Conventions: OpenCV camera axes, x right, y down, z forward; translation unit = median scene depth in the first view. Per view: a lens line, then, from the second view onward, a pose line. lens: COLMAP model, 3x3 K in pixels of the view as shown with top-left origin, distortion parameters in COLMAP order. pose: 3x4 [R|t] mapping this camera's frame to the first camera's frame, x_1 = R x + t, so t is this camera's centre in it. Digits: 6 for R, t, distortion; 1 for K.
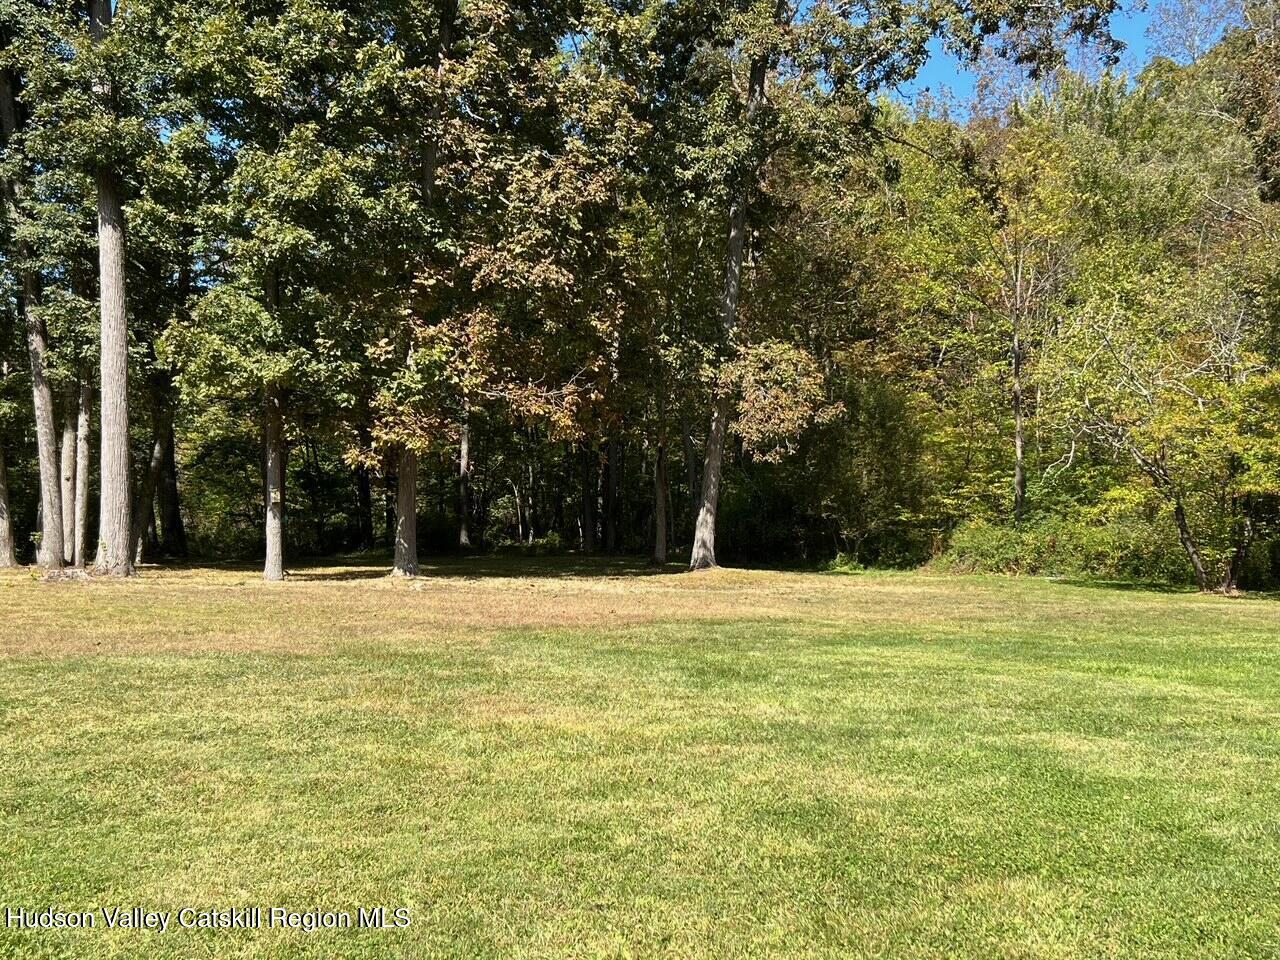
lens RADIAL K [[1522.8, 0, 640.4], [0, 1522.8, 509.2], [0, 0, 1]] dist [0.224572, -0.553418]
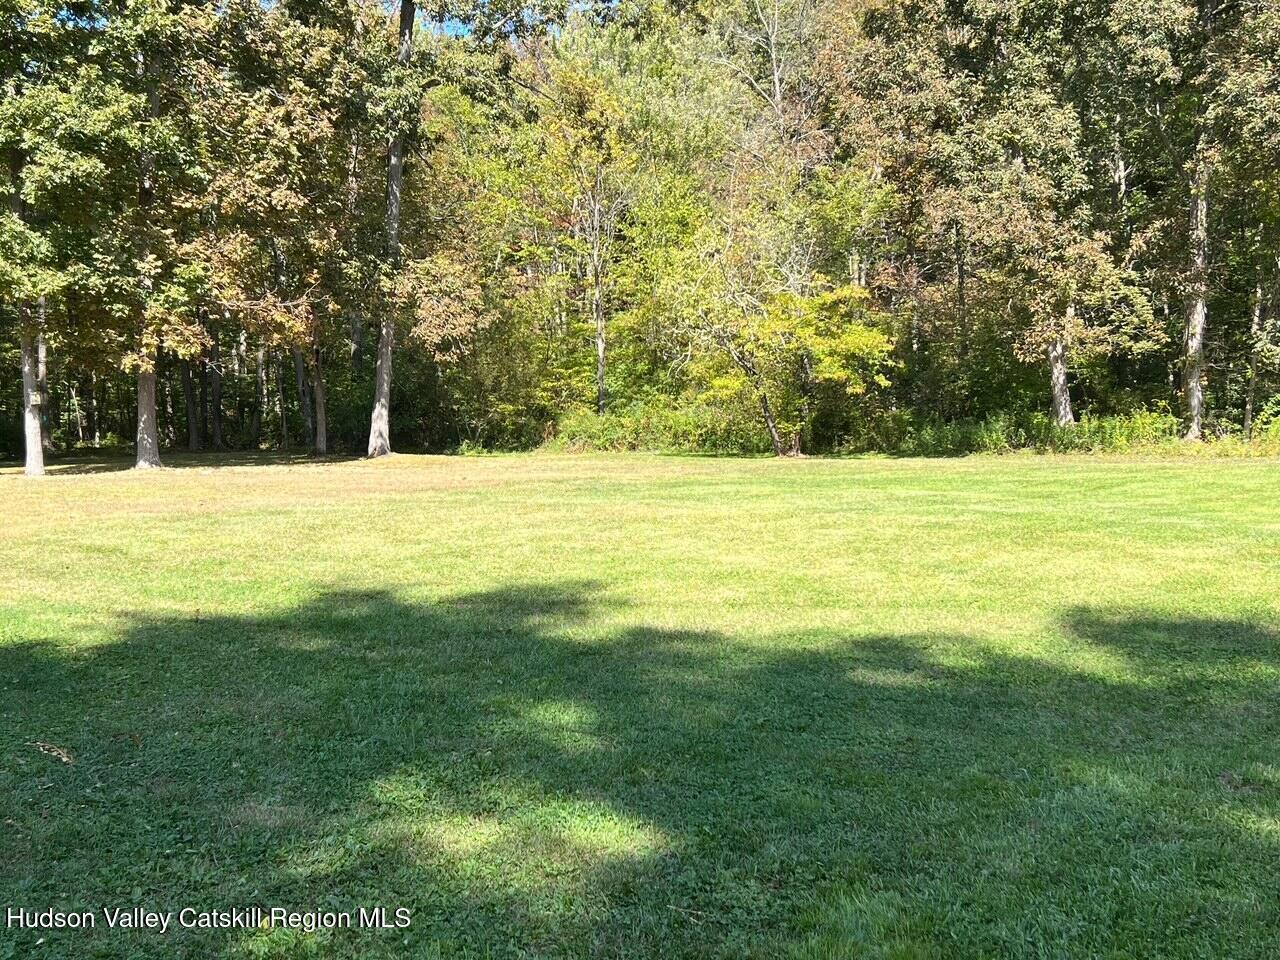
lens RADIAL K [[1522.8, 0, 640.4], [0, 1522.8, 509.2], [0, 0, 1]] dist [0.224572, -0.553418]
pose [[0.935325, -0.050393, 0.350182, -0.208725], [0.027009, 0.997086, 0.071345, 0.002470], [-0.352757, -0.057273, 0.933961, -0.173848]]
